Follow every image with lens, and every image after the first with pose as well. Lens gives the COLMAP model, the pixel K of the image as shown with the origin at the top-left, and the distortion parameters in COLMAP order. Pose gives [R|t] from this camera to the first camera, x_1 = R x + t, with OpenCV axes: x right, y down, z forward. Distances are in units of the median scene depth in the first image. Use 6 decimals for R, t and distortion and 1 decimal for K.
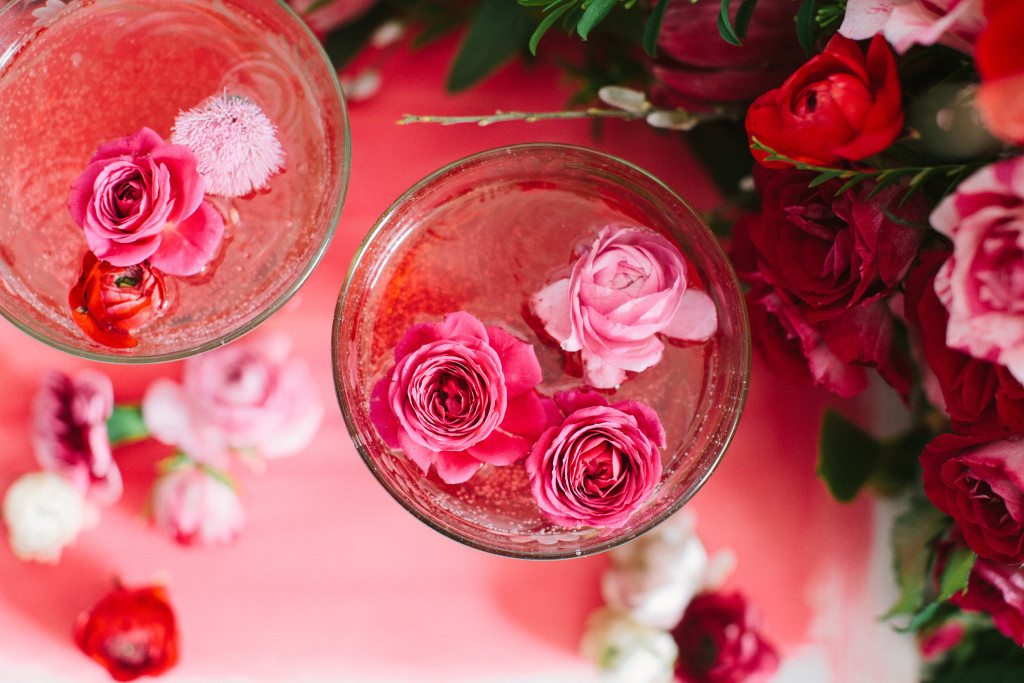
lens RADIAL K [[1536.6, 0, 507.7], [0, 1536.6, 348.9], [0, 0, 1]] dist [-0.238275, 0.000000]
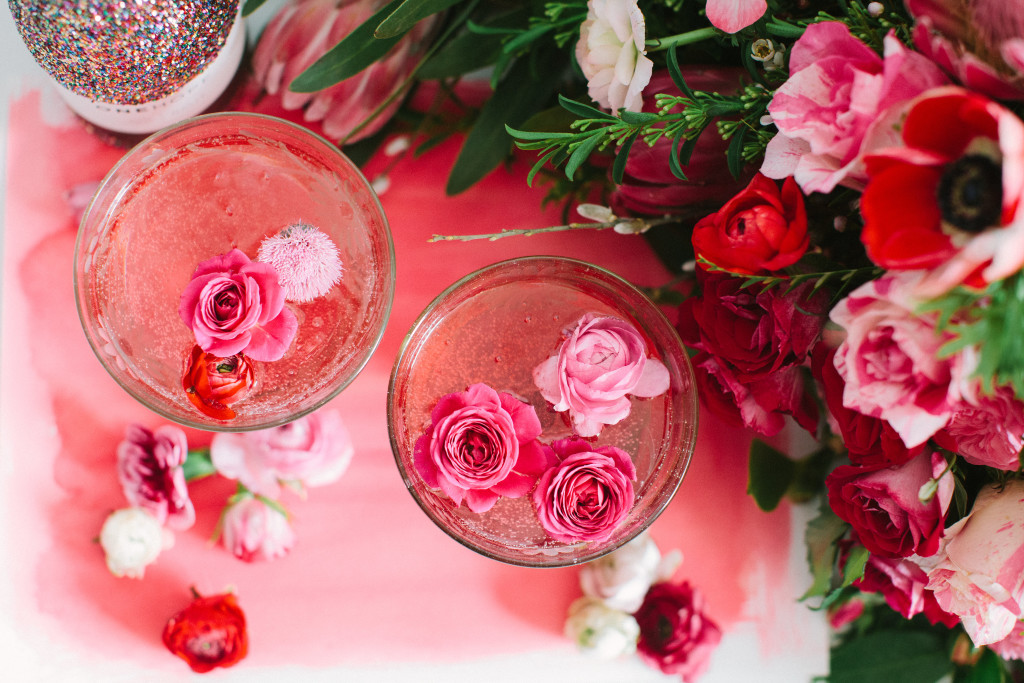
lens RADIAL K [[1536.6, 0, 514.4], [0, 1536.6, 337.1], [0, 0, 1]] dist [-0.238275, 0.000000]
pose [[0.997438, -0.026907, 0.066282, -0.087457], [0.026278, 0.999601, 0.010348, -0.076357], [-0.066534, -0.008580, 0.997747, -0.323599]]
